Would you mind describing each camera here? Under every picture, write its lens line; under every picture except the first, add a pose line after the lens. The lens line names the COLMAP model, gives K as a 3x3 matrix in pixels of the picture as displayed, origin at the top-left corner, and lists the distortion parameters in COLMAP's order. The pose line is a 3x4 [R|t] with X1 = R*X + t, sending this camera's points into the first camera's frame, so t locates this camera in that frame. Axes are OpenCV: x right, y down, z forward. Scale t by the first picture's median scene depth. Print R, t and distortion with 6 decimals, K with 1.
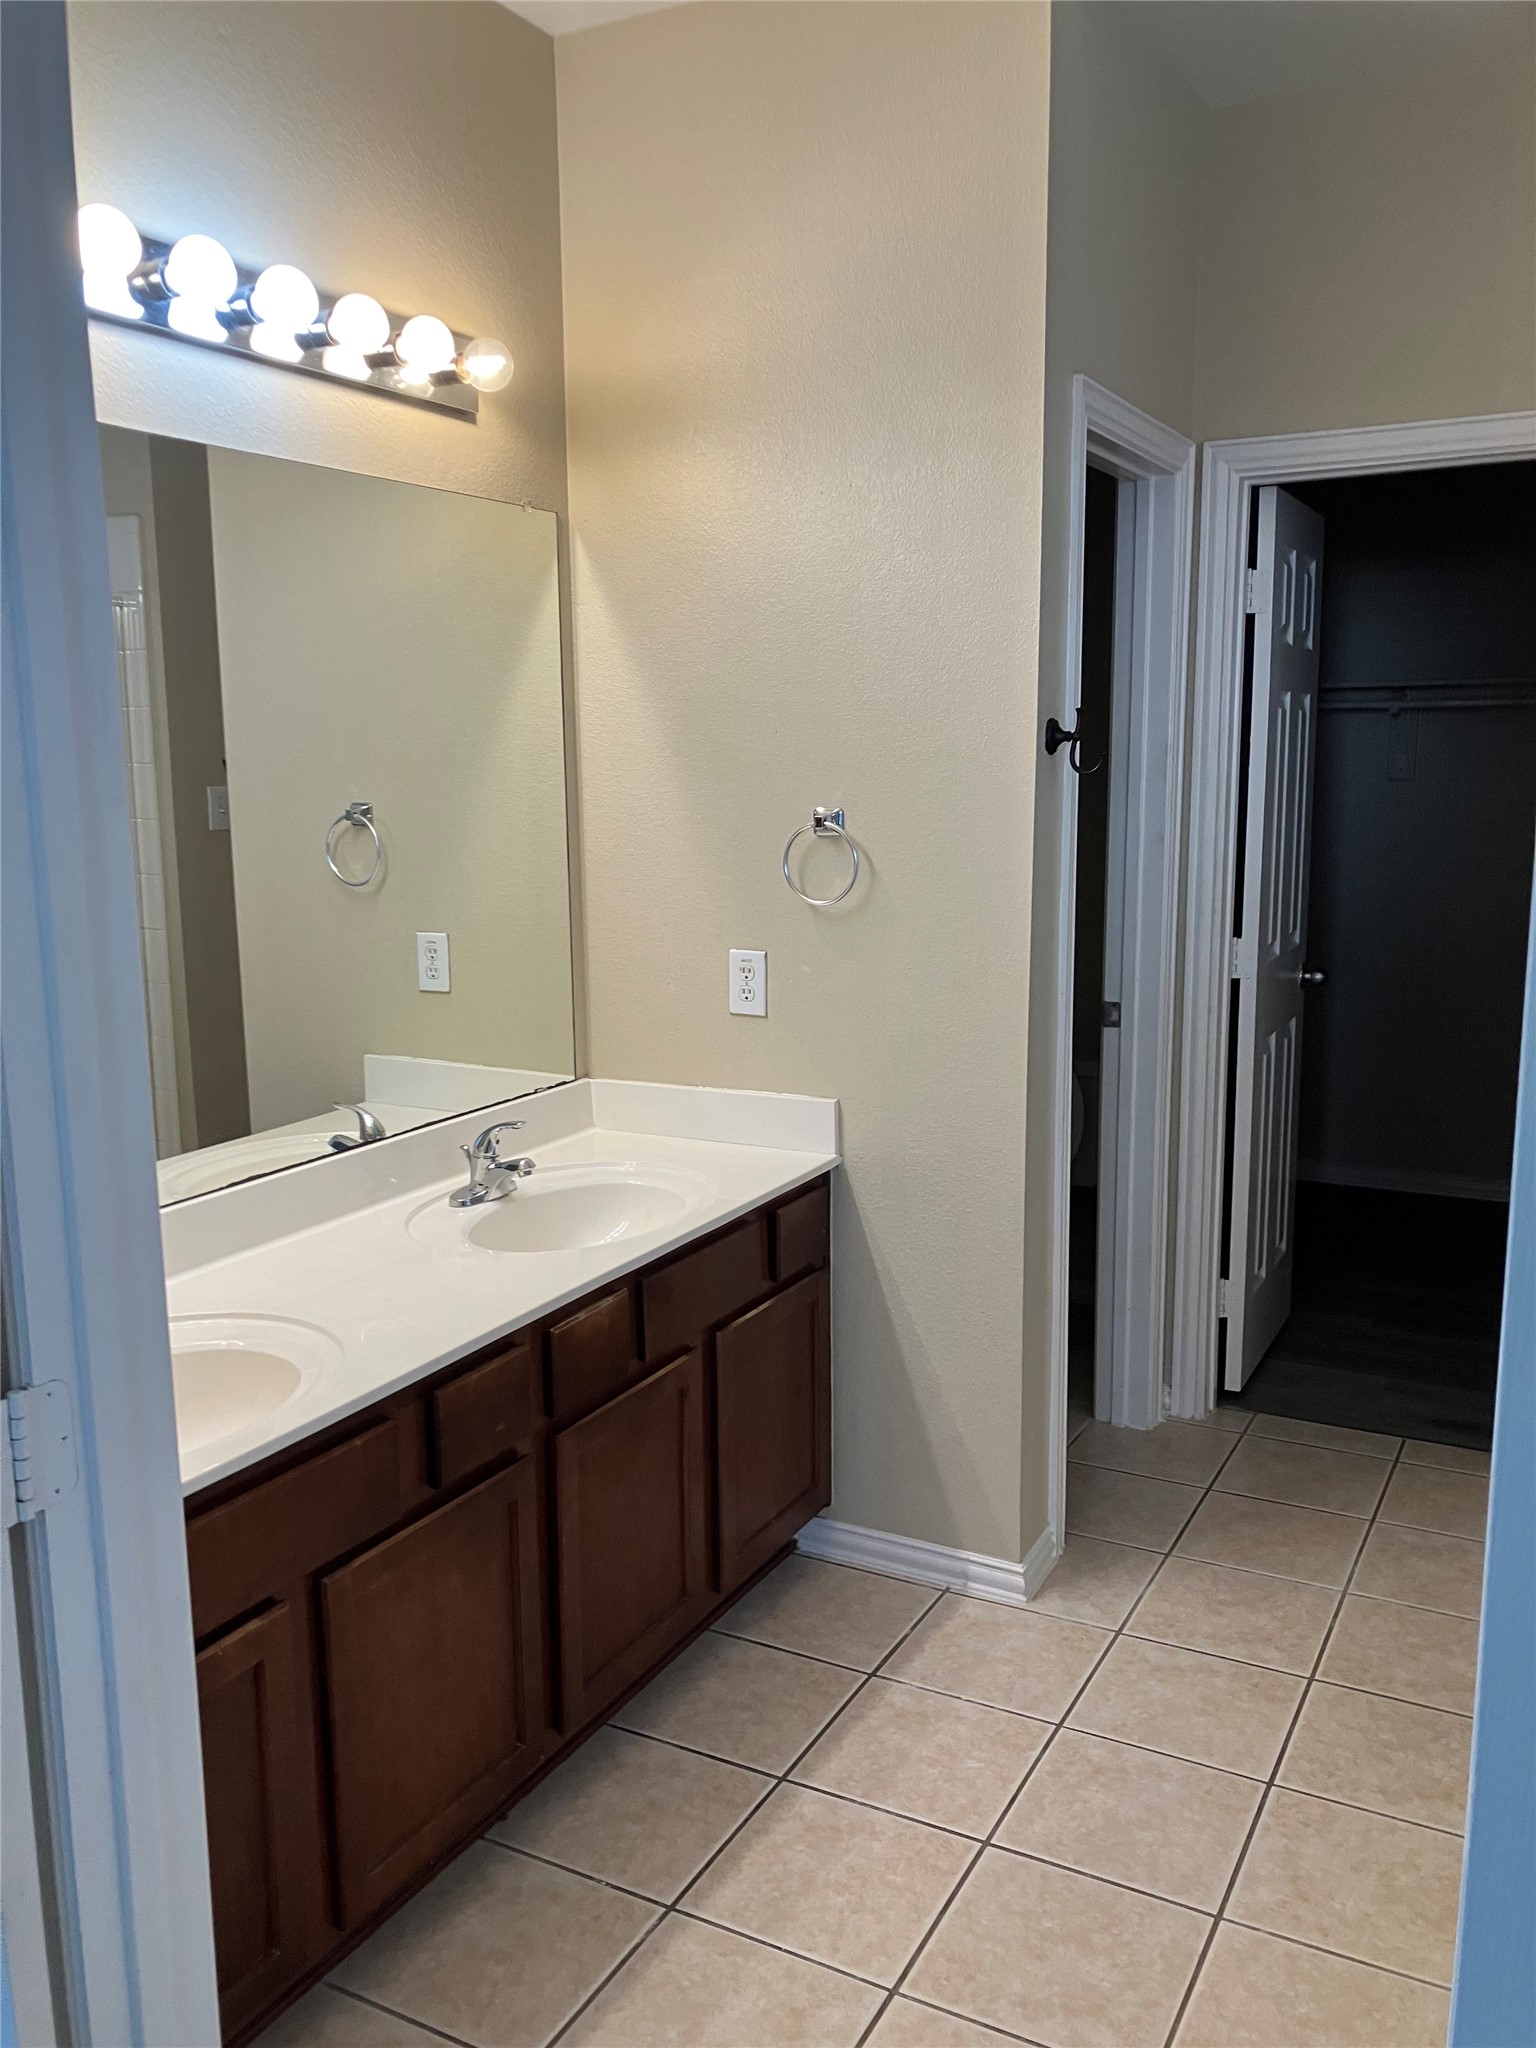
lens RADIAL K [[1694.0, 0, 773.8], [0, 1694.0, 1034.9], [0, 0, 1]] dist [0.038727, -0.007554]
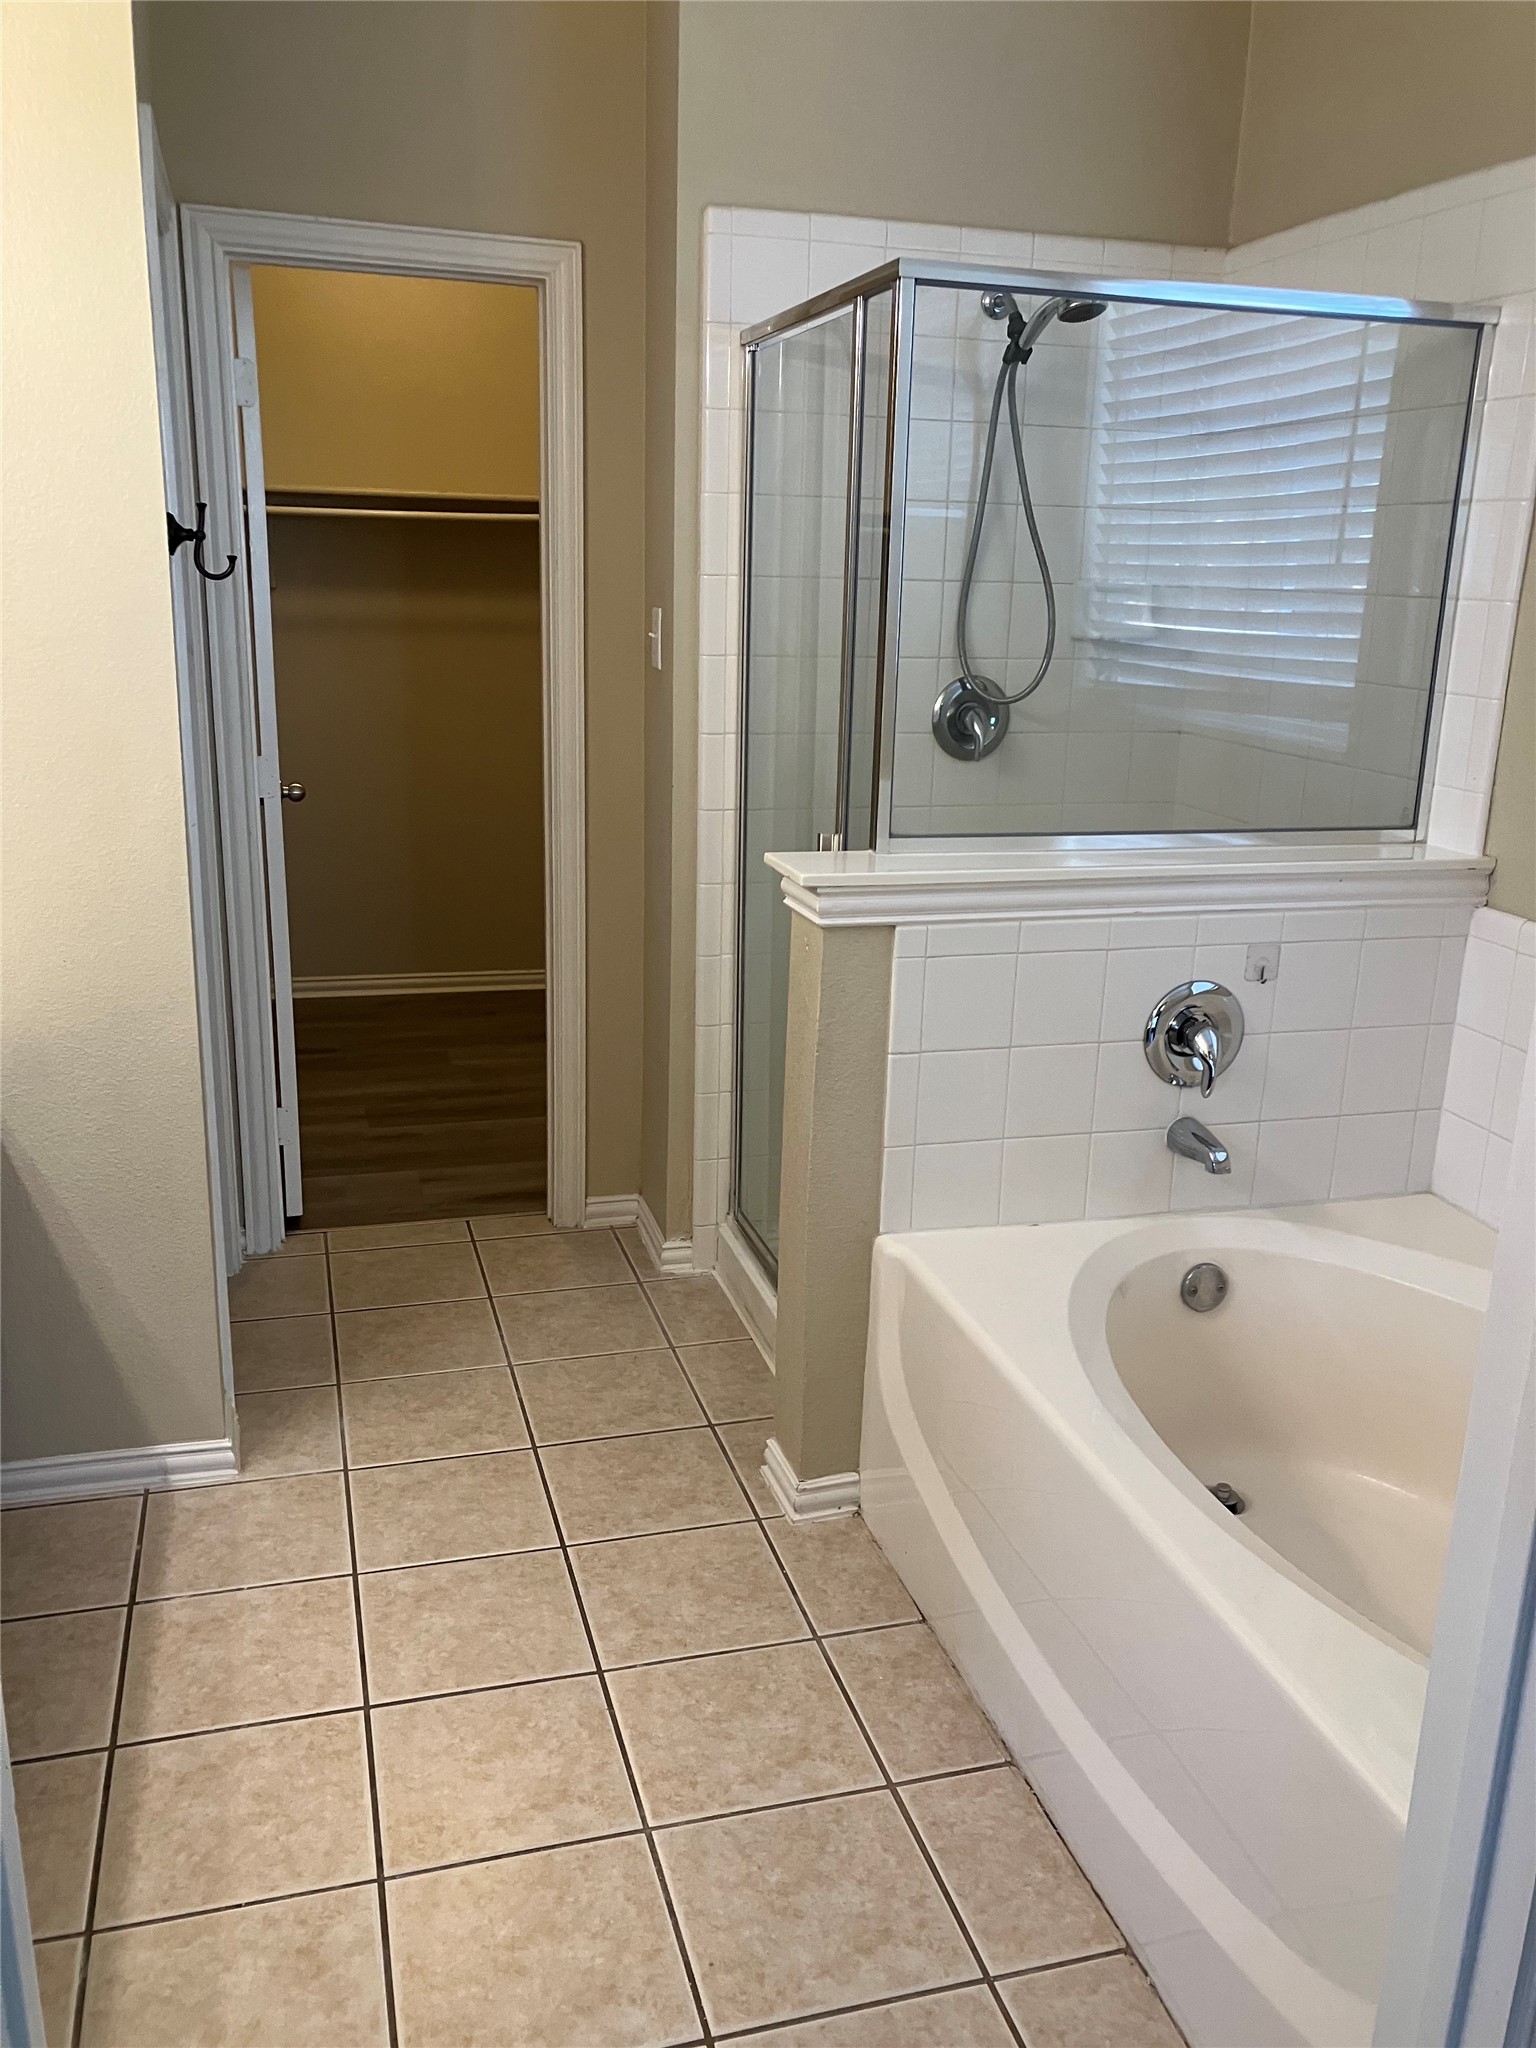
lens RADIAL K [[1694.0, 0, 777.4], [0, 1694.0, 1025.6], [0, 0, 1]] dist [0.038727, -0.007554]
pose [[0.714298, -0.148926, 0.683812, -0.288551], [0.074463, 0.987722, 0.137331, -0.024022], [-0.695869, -0.047176, 0.716618, 0.146101]]
